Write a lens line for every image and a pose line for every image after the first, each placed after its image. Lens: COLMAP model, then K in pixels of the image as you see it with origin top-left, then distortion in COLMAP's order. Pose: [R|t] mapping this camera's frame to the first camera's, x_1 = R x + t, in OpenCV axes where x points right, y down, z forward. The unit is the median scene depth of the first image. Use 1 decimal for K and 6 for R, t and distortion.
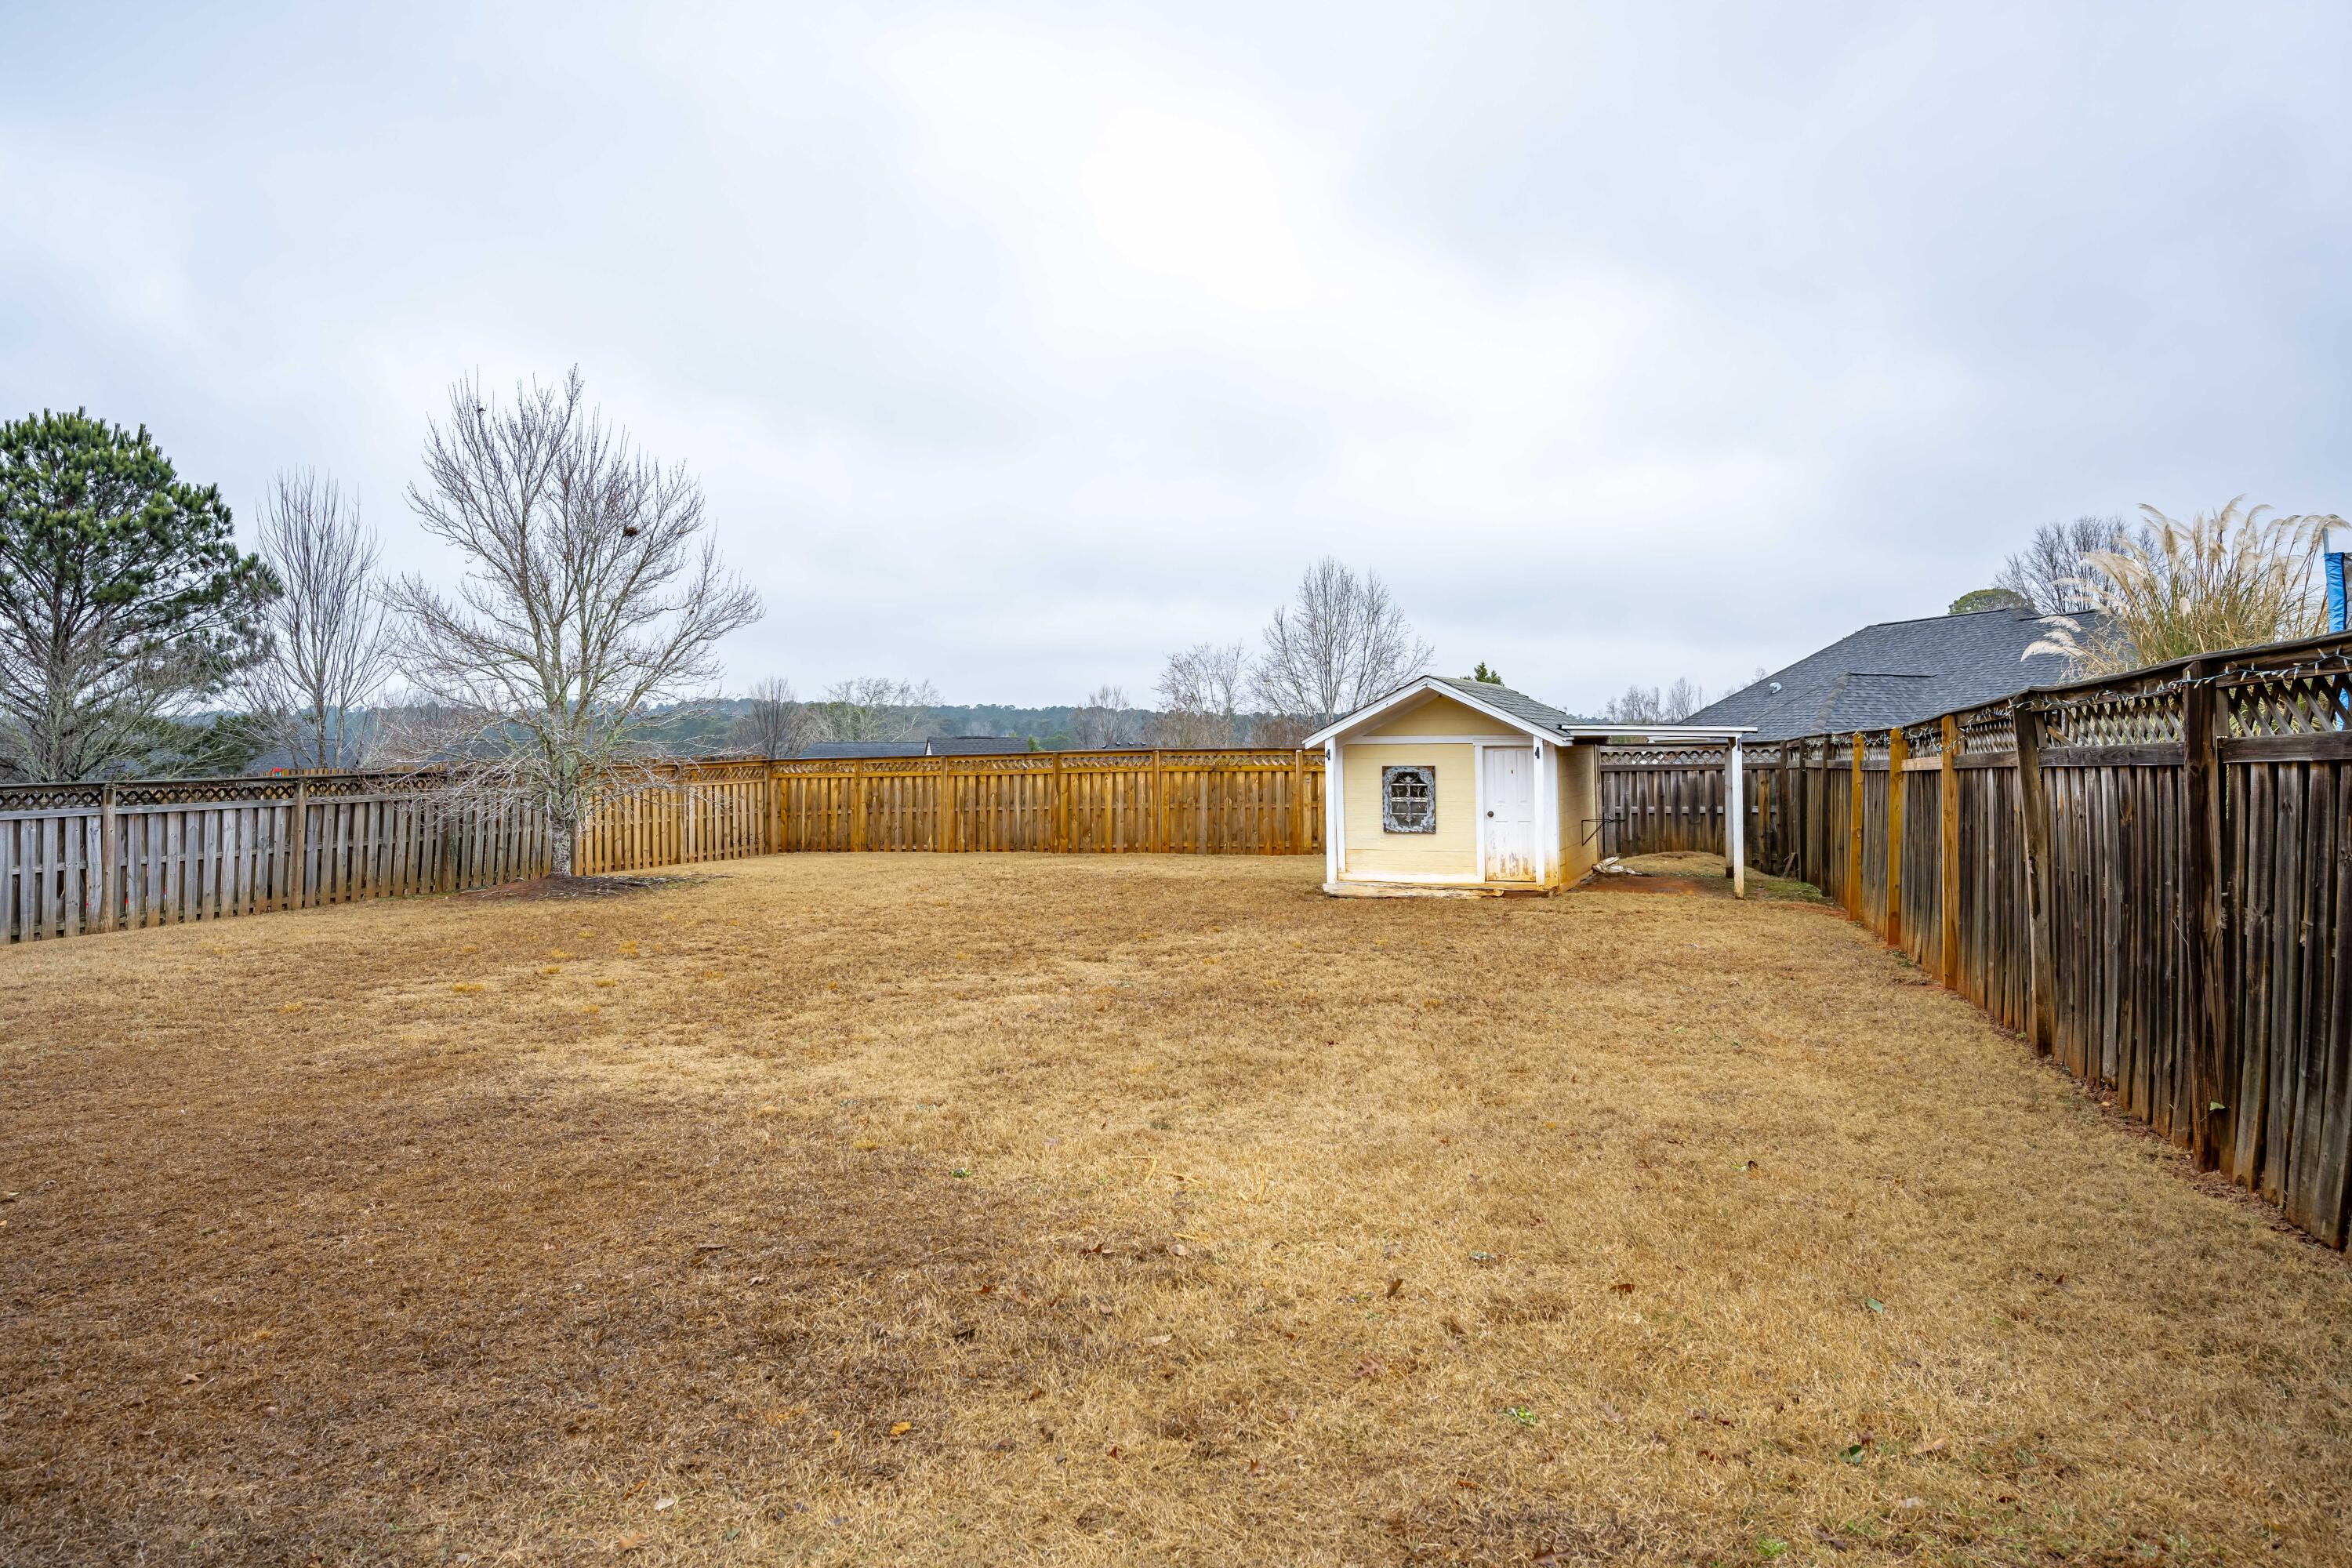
lens RADIAL K [[1481.2, 0, 1129.3], [0, 1481.2, 708.8], [0, 0, 1]] dist [-0.006326, 0.001061]
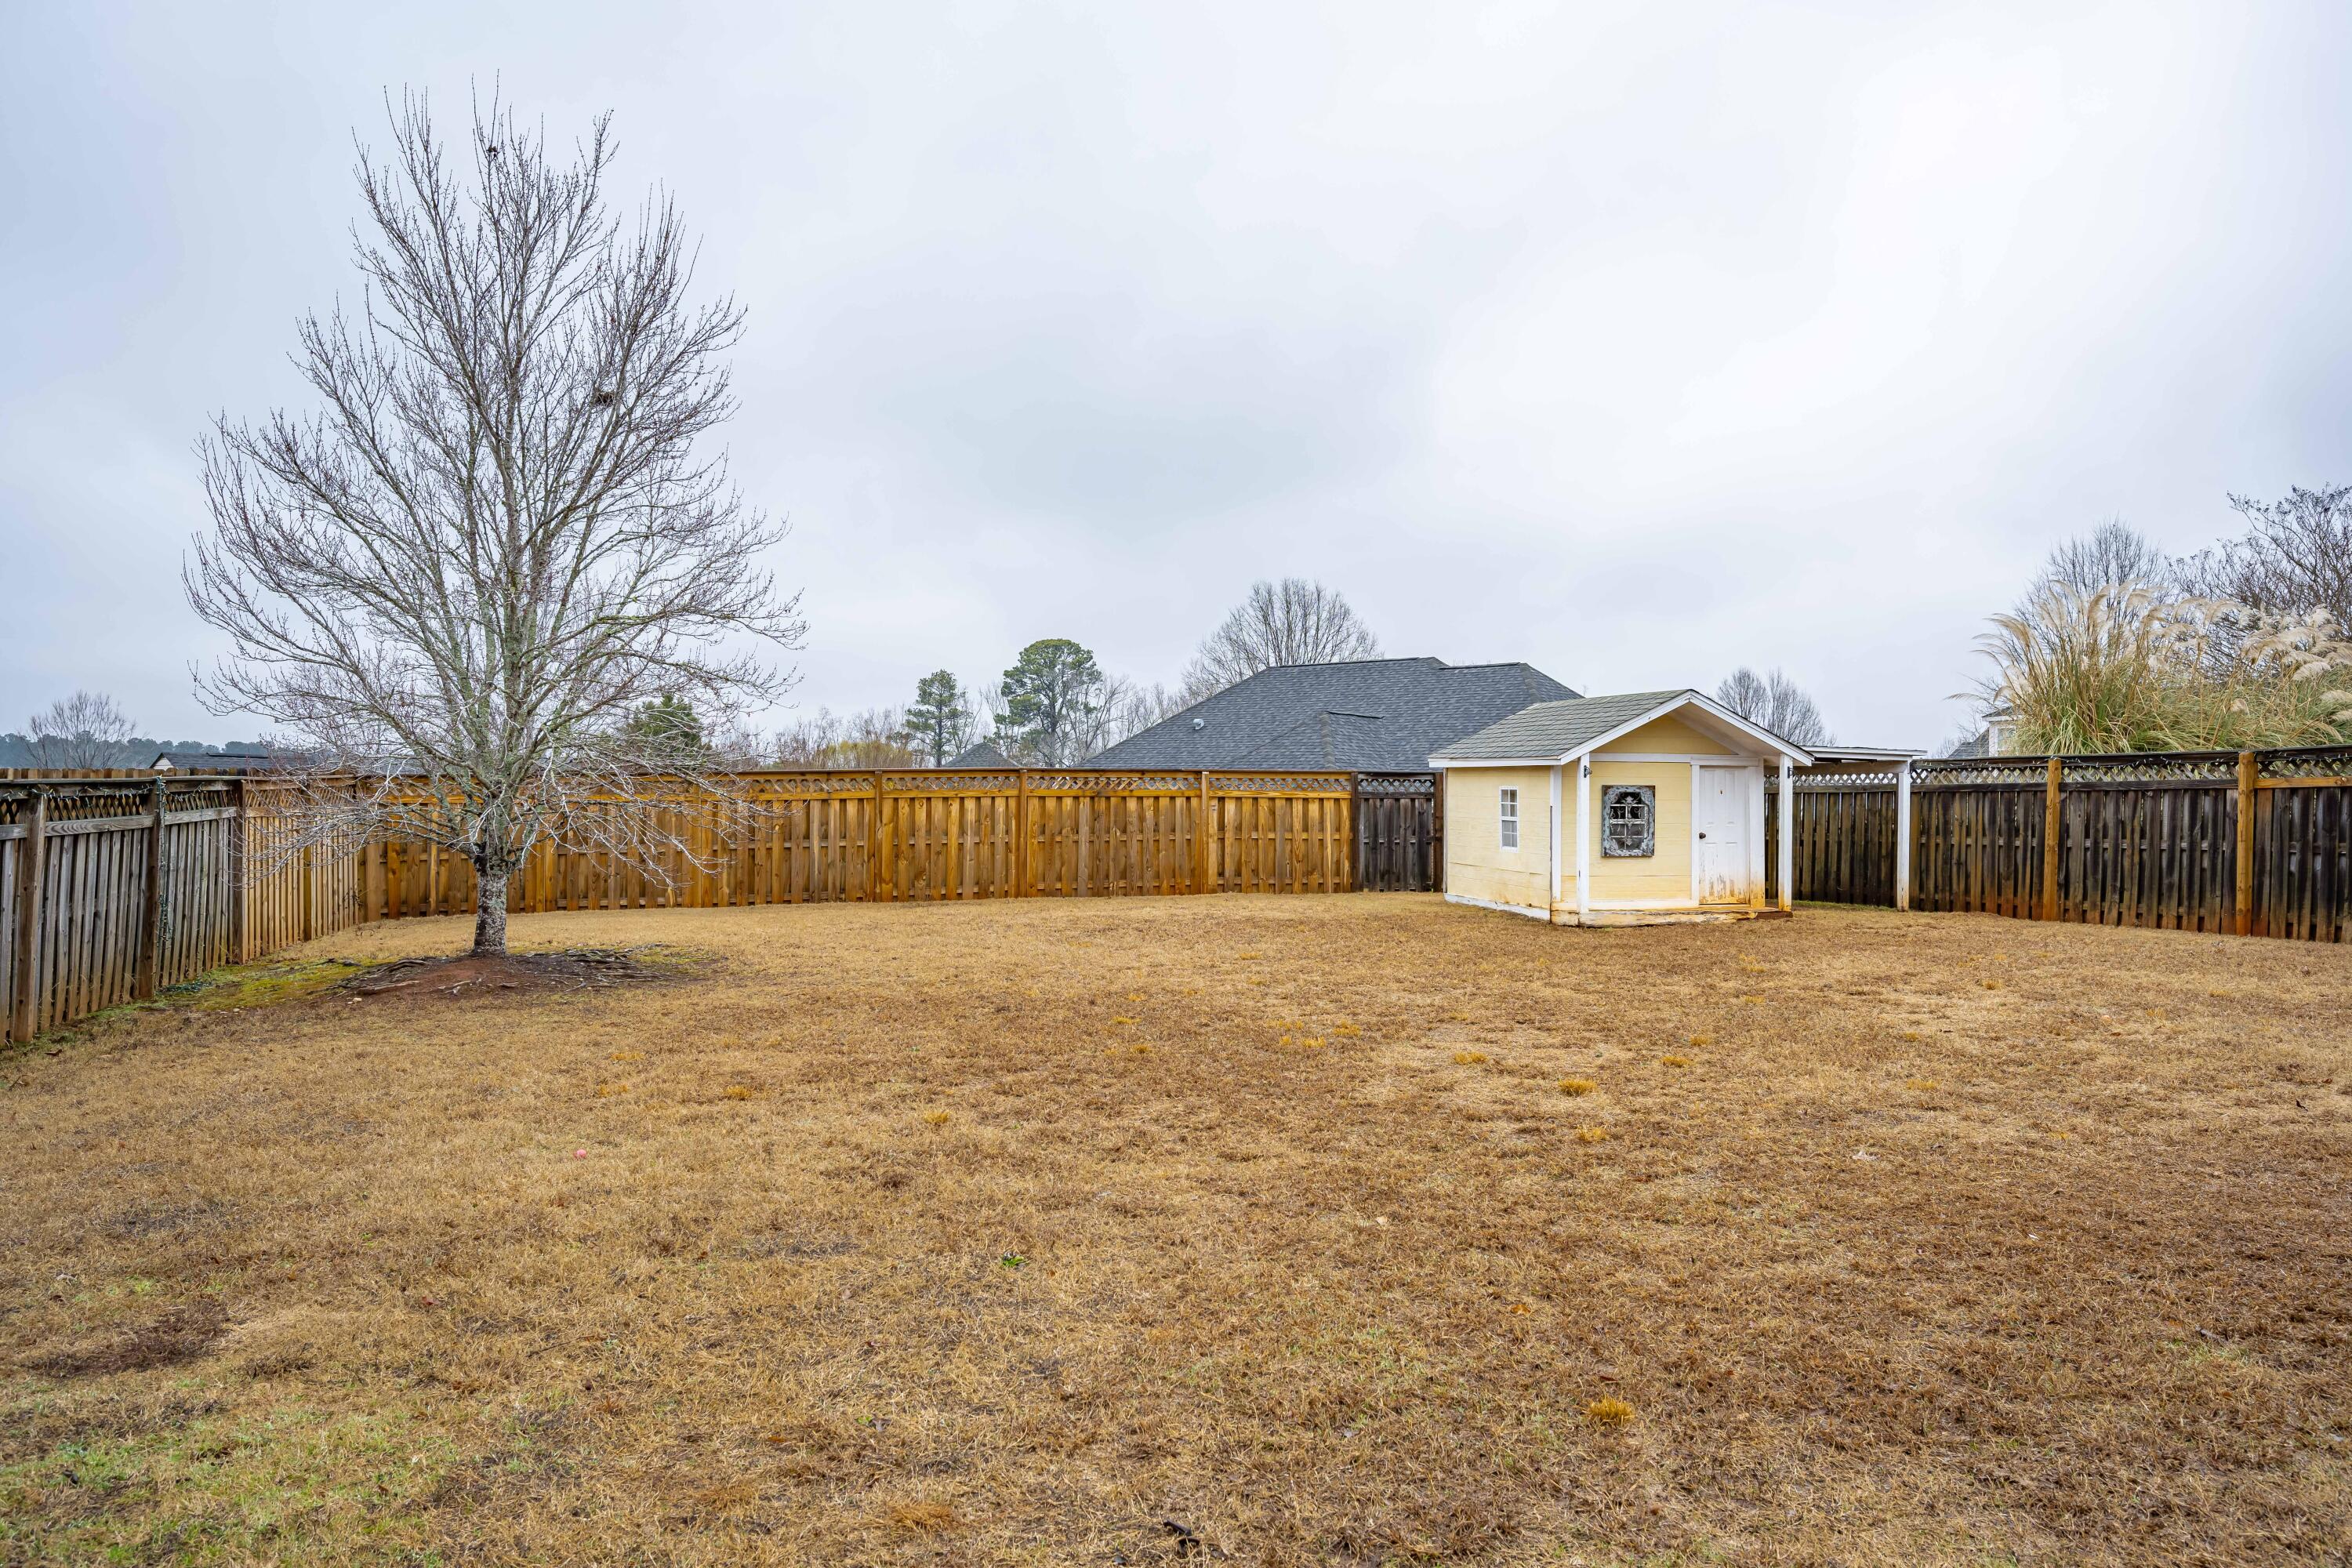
lens RADIAL K [[1643.6, 0, 1176.9], [0, 1643.6, 777.3], [0, 0, 1]] dist [-0.011634, -0.000132]
pose [[0.791248, 0.014894, 0.611314, -0.483295], [-0.026333, 0.999606, 0.009730, 0.022144], [-0.610928, -0.023796, 0.791328, 0.254534]]
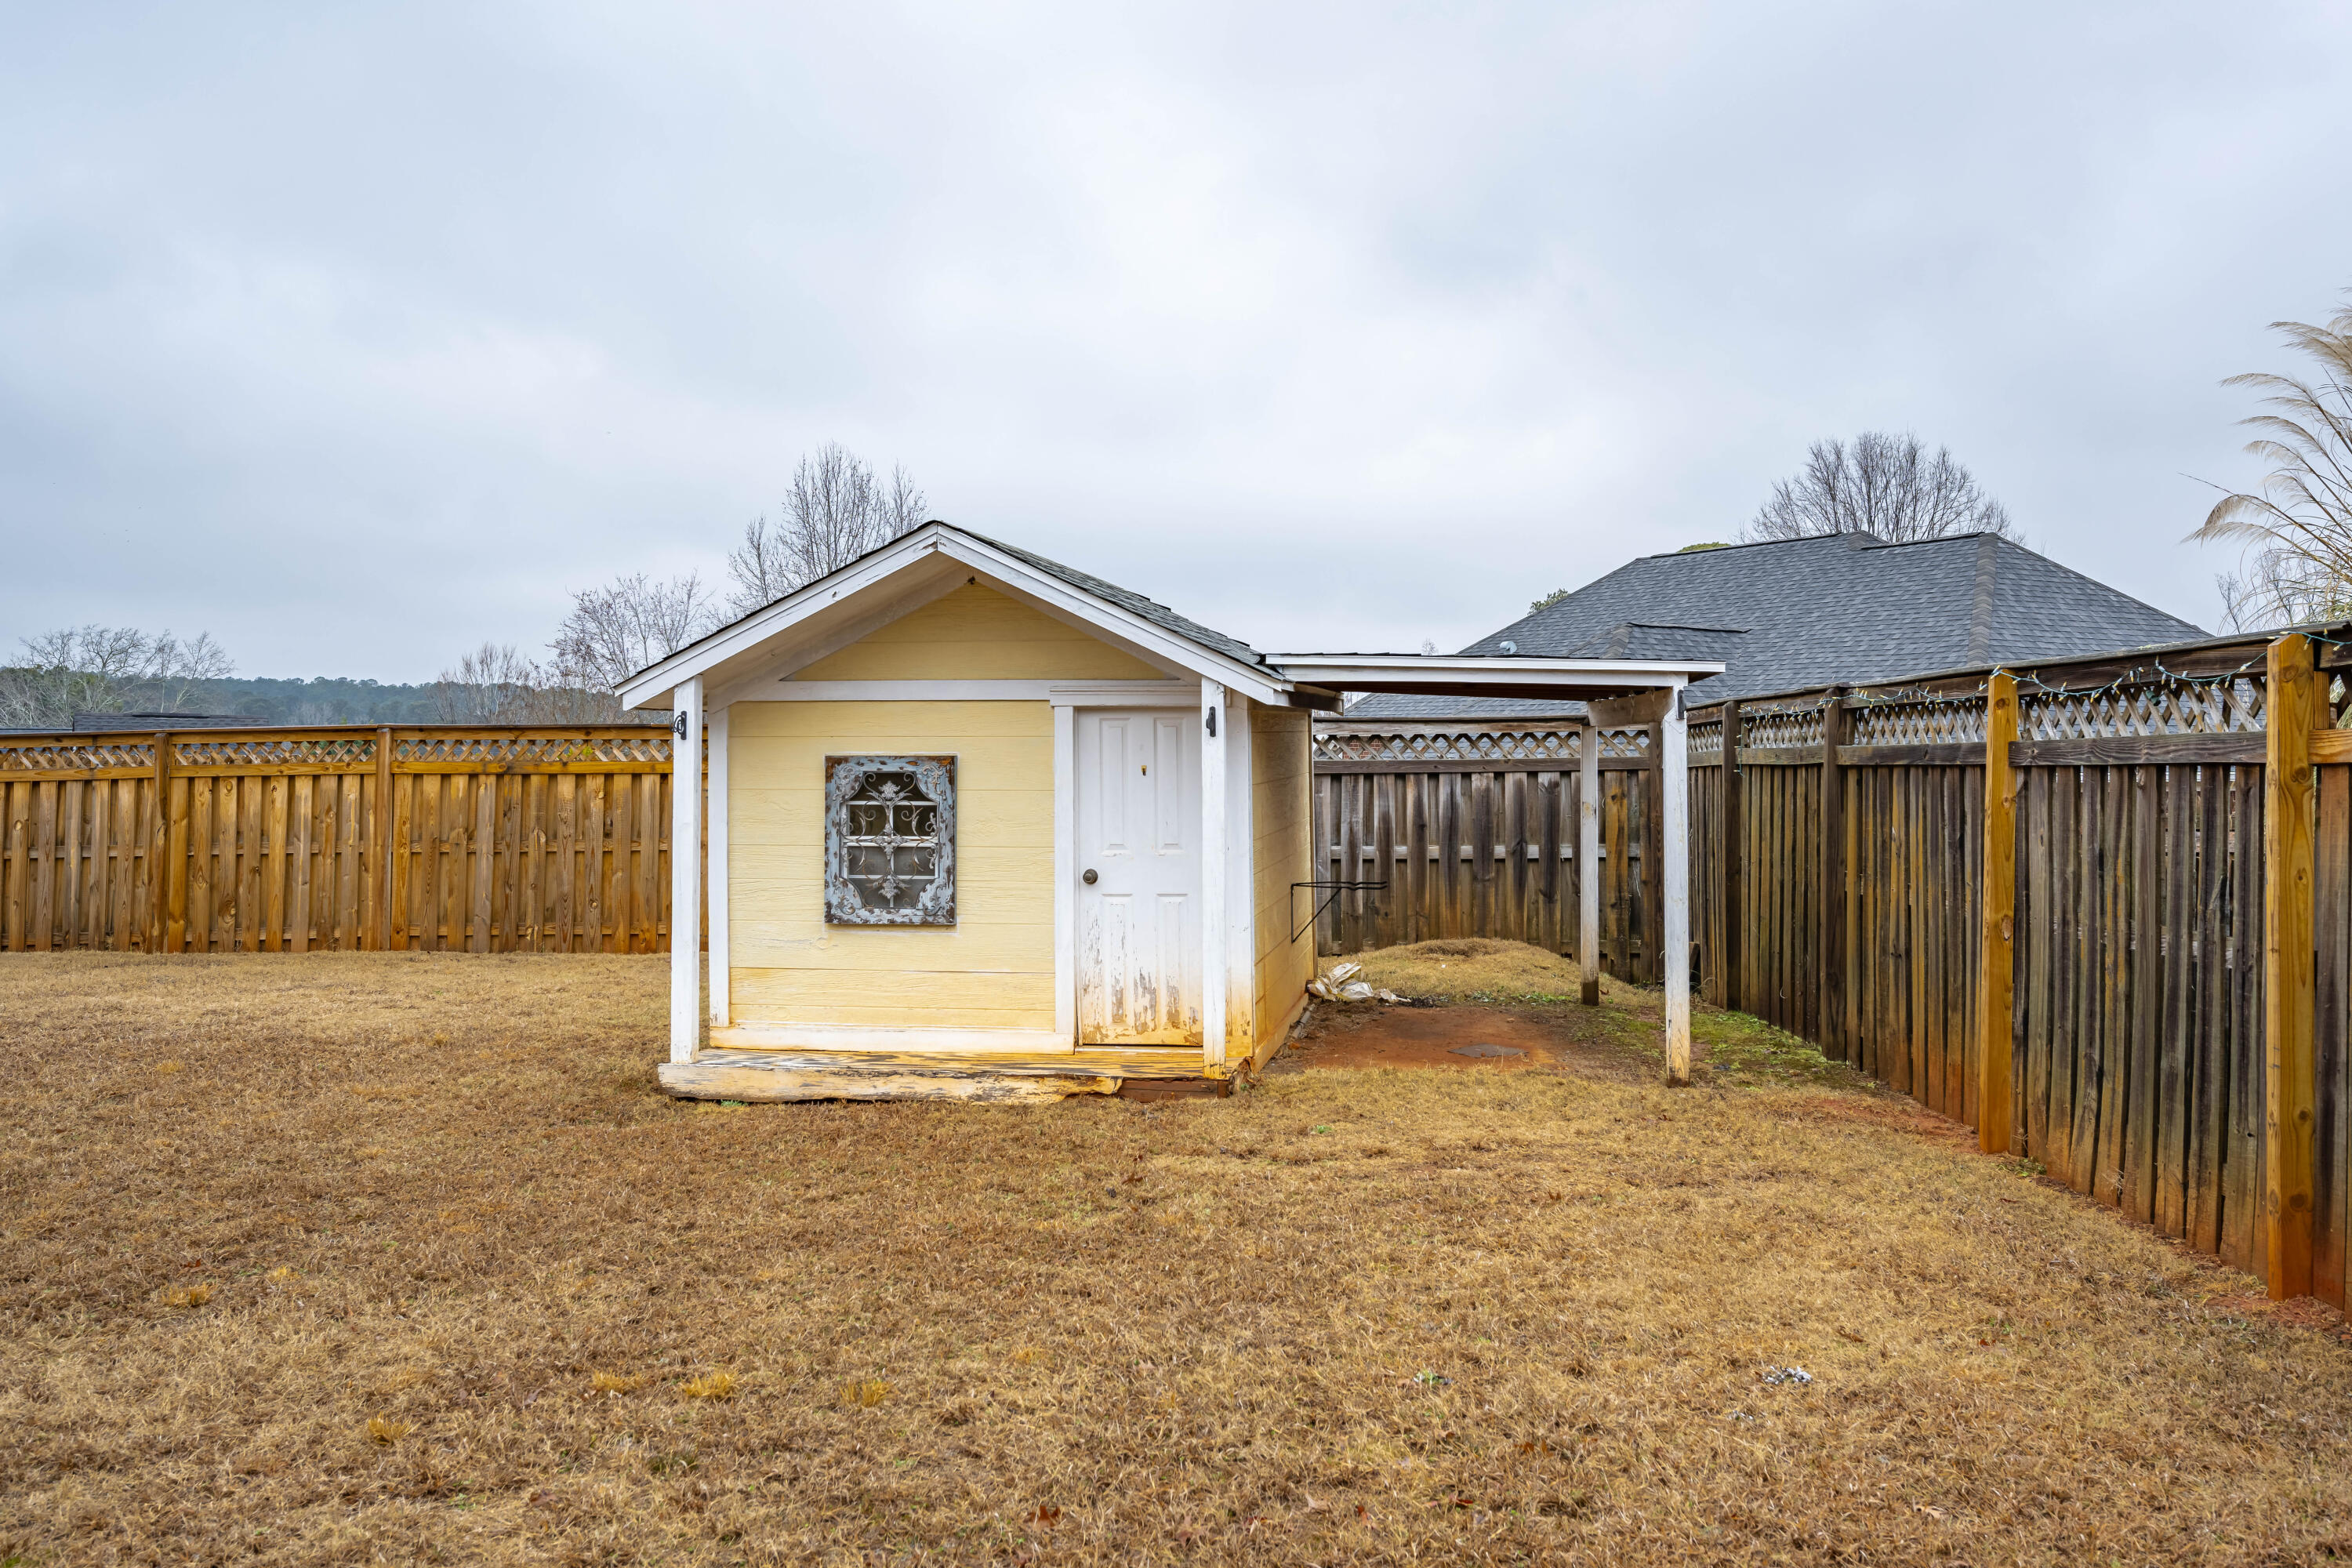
lens RADIAL K [[2086.4, 0, 1159.7], [0, 2086.4, 641.5], [0, 0, 1]] dist [-0.008085, 0.013389]
pose [[0.960776, 0.019614, 0.276630, 0.073876], [-0.012935, 0.999580, -0.025948, 0.015354], [-0.277023, 0.021351, 0.960626, 0.318331]]
